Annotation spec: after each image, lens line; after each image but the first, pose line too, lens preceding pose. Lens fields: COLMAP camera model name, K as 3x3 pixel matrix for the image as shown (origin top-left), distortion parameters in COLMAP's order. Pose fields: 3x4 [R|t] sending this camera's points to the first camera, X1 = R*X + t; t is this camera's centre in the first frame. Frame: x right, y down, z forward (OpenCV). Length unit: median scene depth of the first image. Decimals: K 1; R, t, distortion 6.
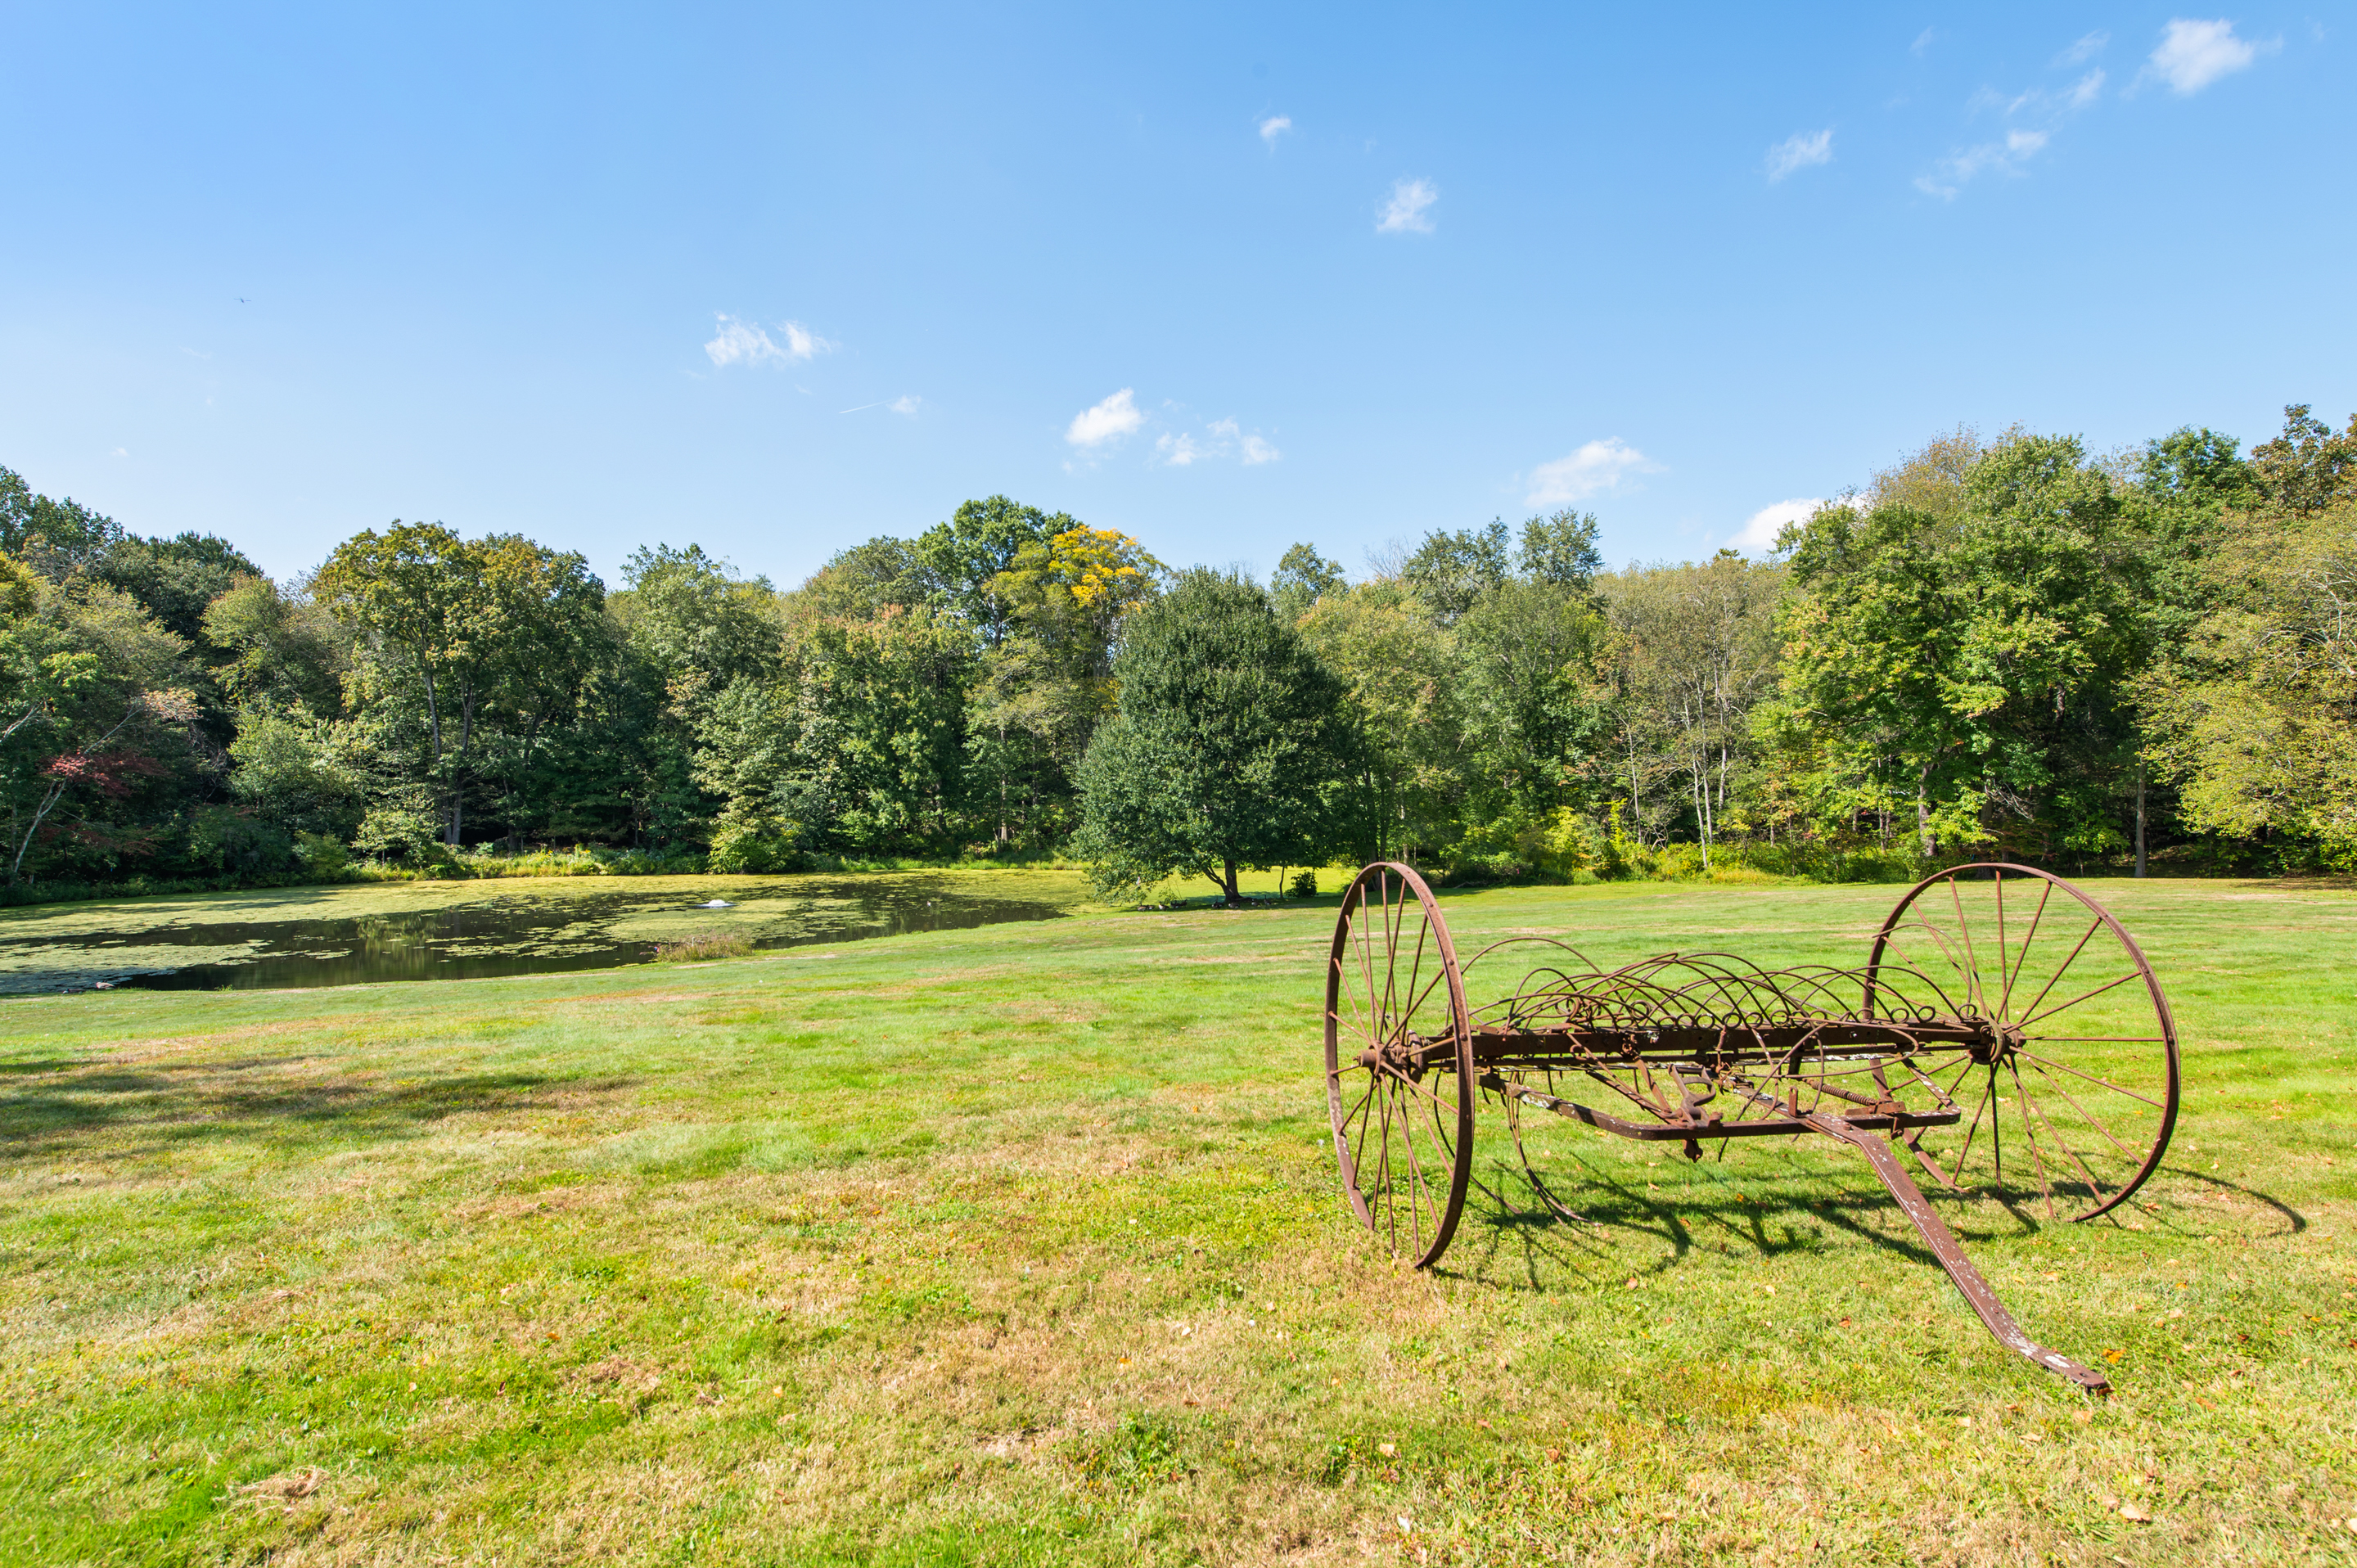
lens RADIAL K [[1272.7, 0, 1182.4], [0, 1272.7, 773.7], [0, 0, 1]] dist [0.015222, -0.000275]
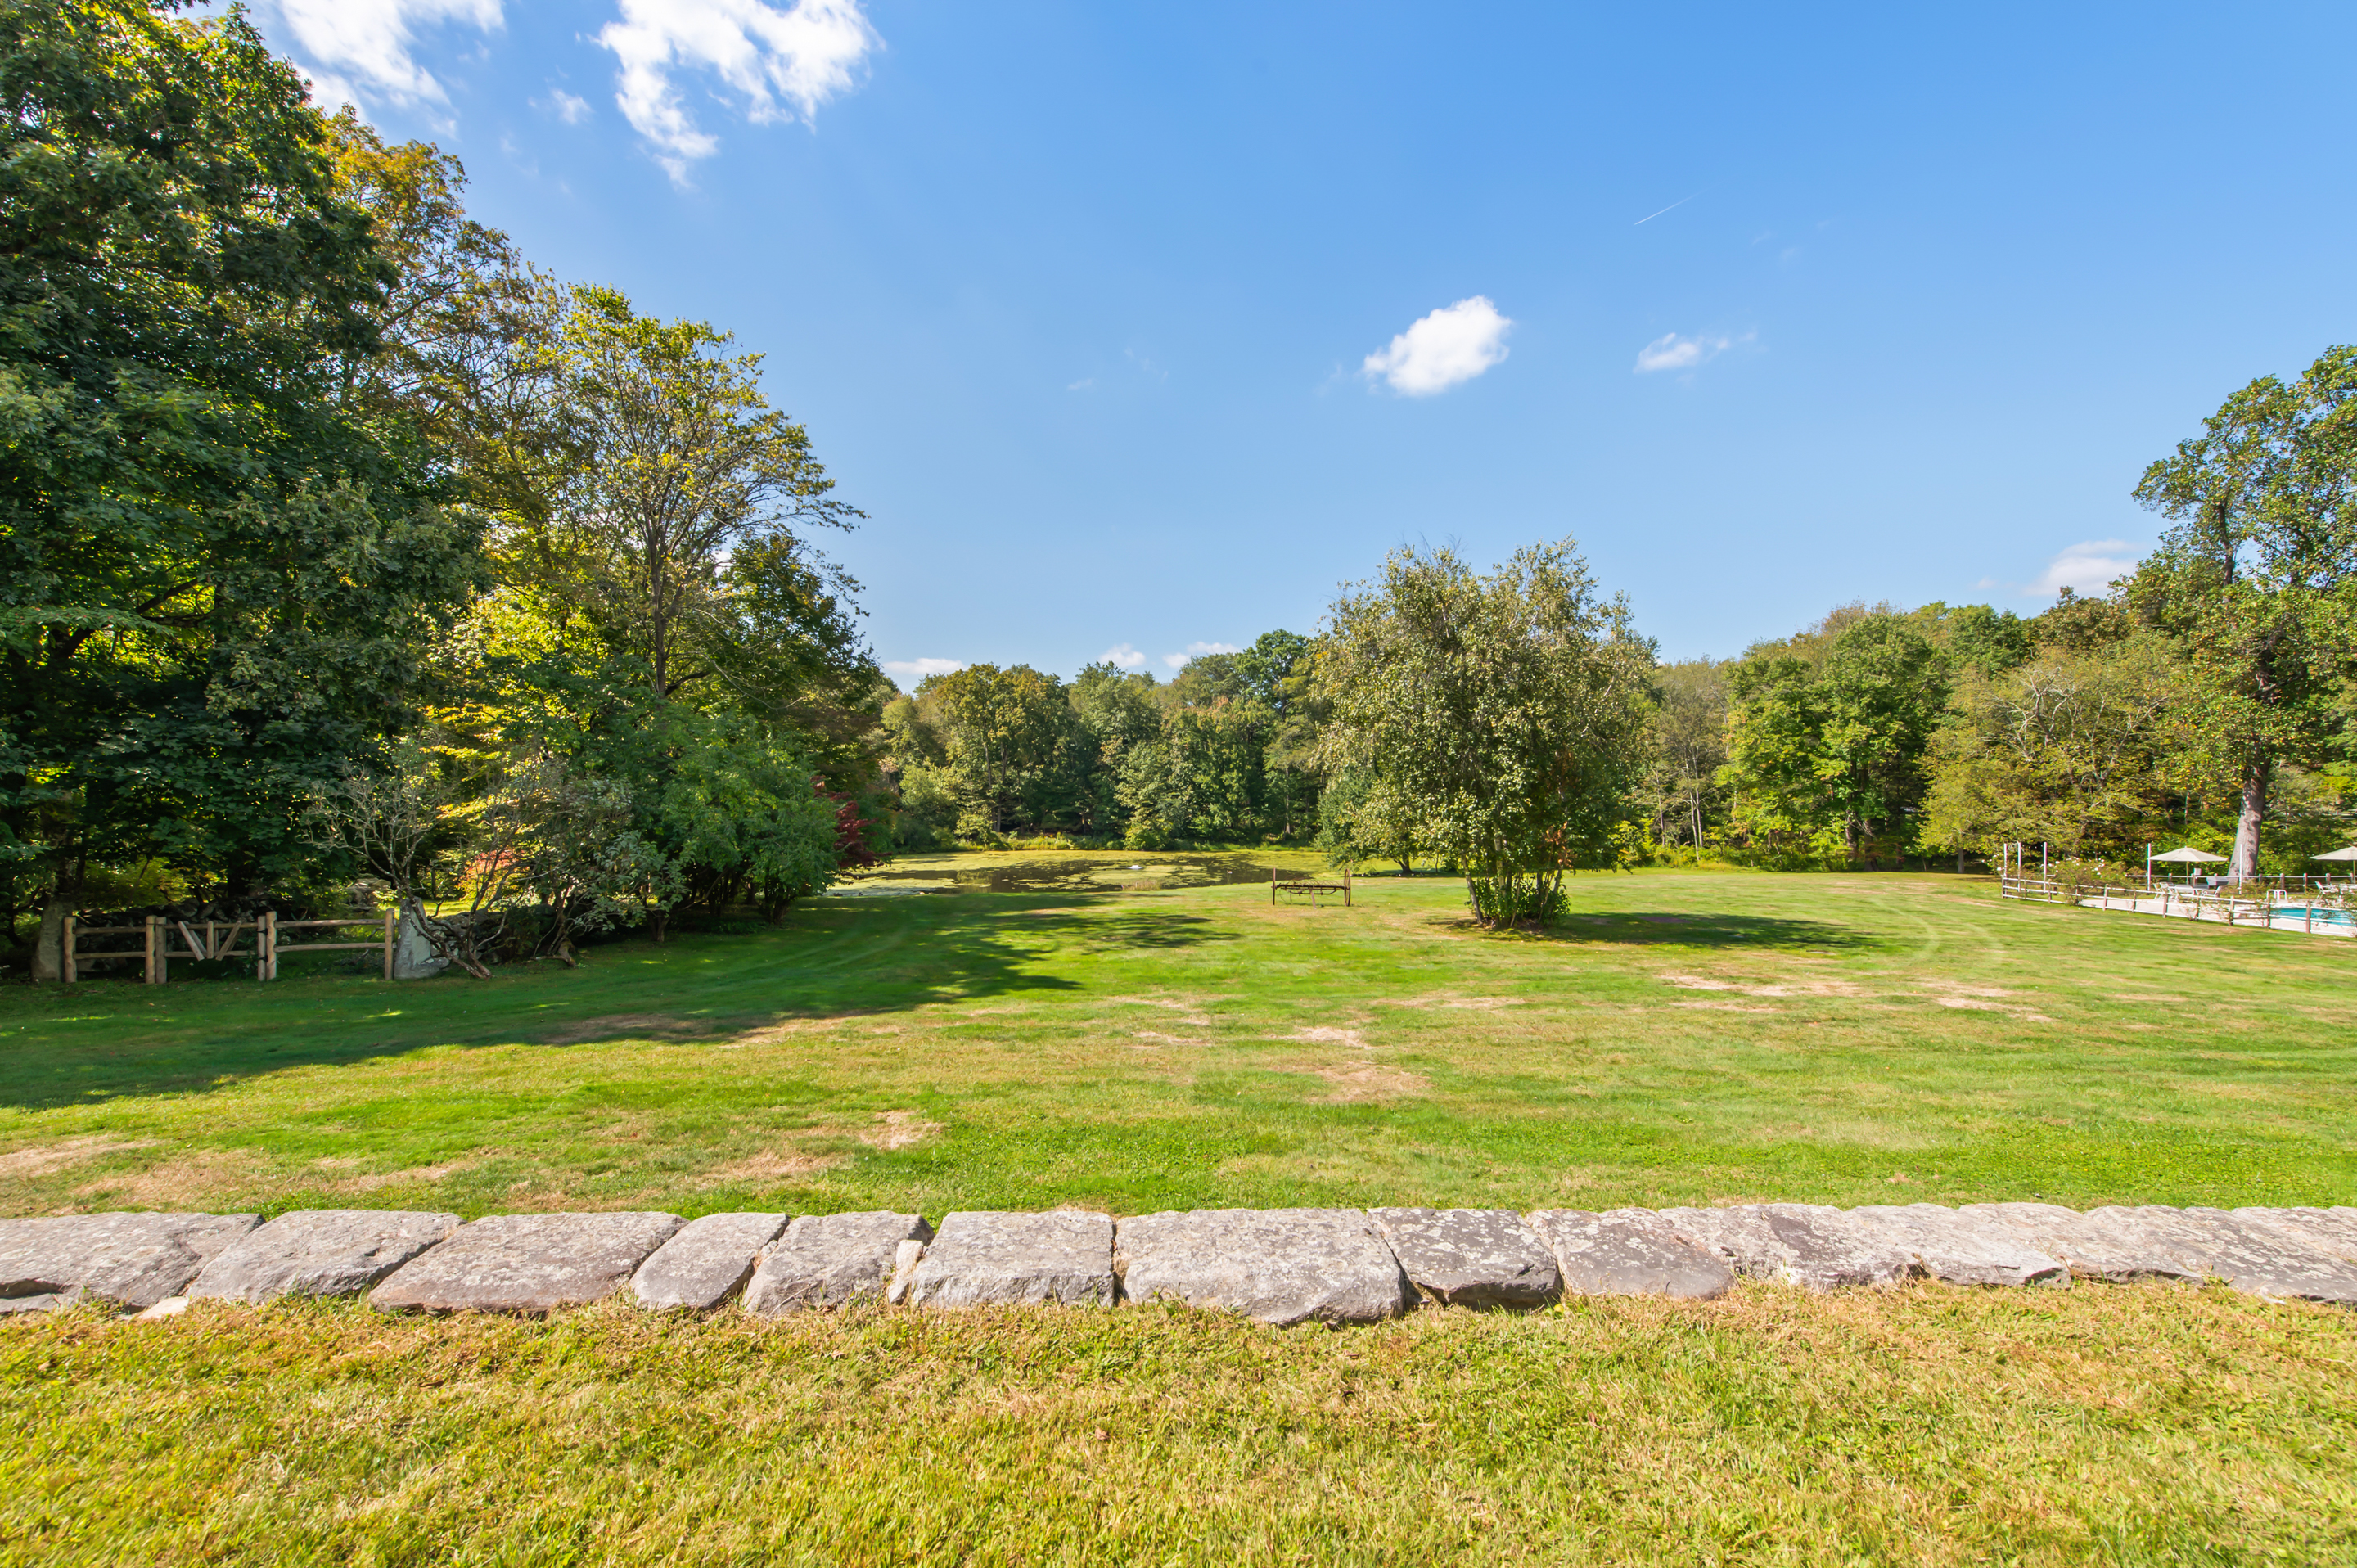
lens RADIAL K [[944.5, 0, 1171.1], [0, 944.5, 778.6], [0, 0, 1]] dist [0.000987, 0.000017]
pose [[0.962154, 0.000173, -0.272507, 0.061843], [0.000983, 0.999991, 0.004106, -0.030086], [0.272505, -0.004218, 0.962145, -0.285782]]
